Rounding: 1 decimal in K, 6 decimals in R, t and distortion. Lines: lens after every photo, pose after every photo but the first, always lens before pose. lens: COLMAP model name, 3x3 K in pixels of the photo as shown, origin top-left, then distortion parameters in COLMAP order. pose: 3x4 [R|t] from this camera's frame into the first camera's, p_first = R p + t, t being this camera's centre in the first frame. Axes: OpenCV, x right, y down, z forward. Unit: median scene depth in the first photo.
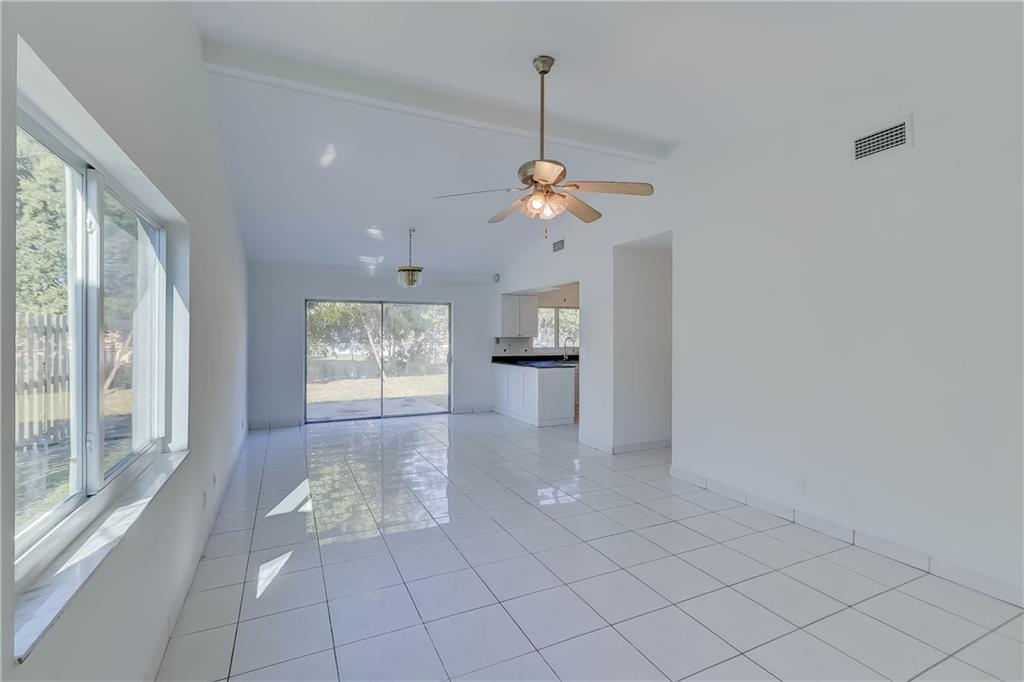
lens RADIAL K [[462.3, 0, 521.9], [0, 462.3, 335.9], [0, 0, 1]] dist [-0.000963, 0.000267]
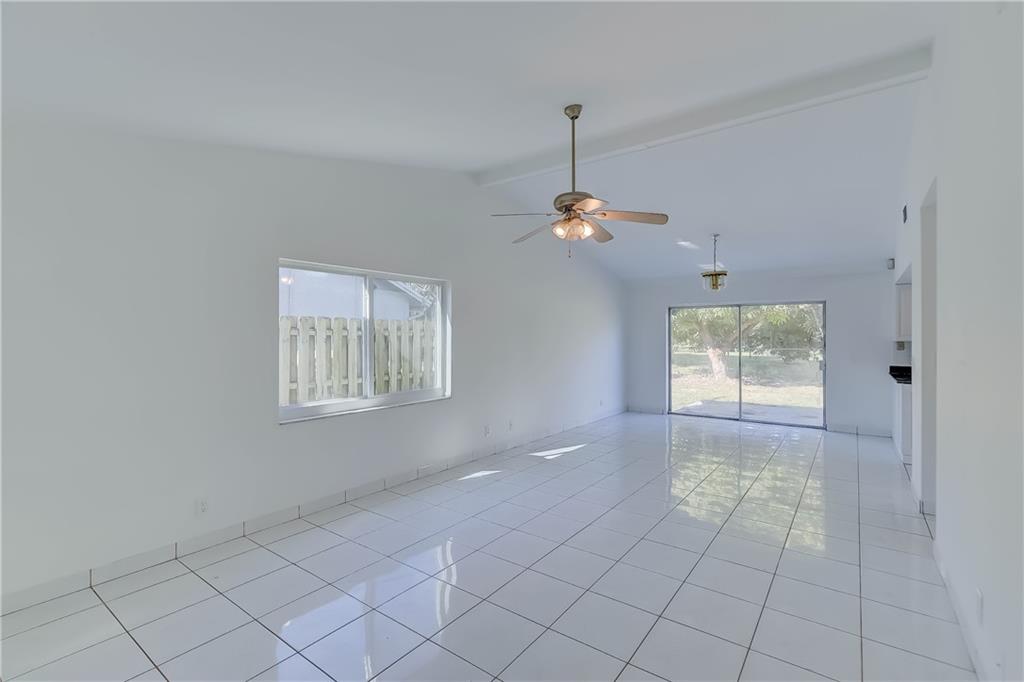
lens RADIAL K [[462.3, 0, 521.9], [0, 462.3, 335.9], [0, 0, 1]] dist [-0.000963, 0.000267]
pose [[0.470032, -0.003138, -0.882644, 0.391427], [-0.002911, 0.999983, -0.005105, -0.000213], [0.882644, 0.004968, 0.470015, 0.121071]]
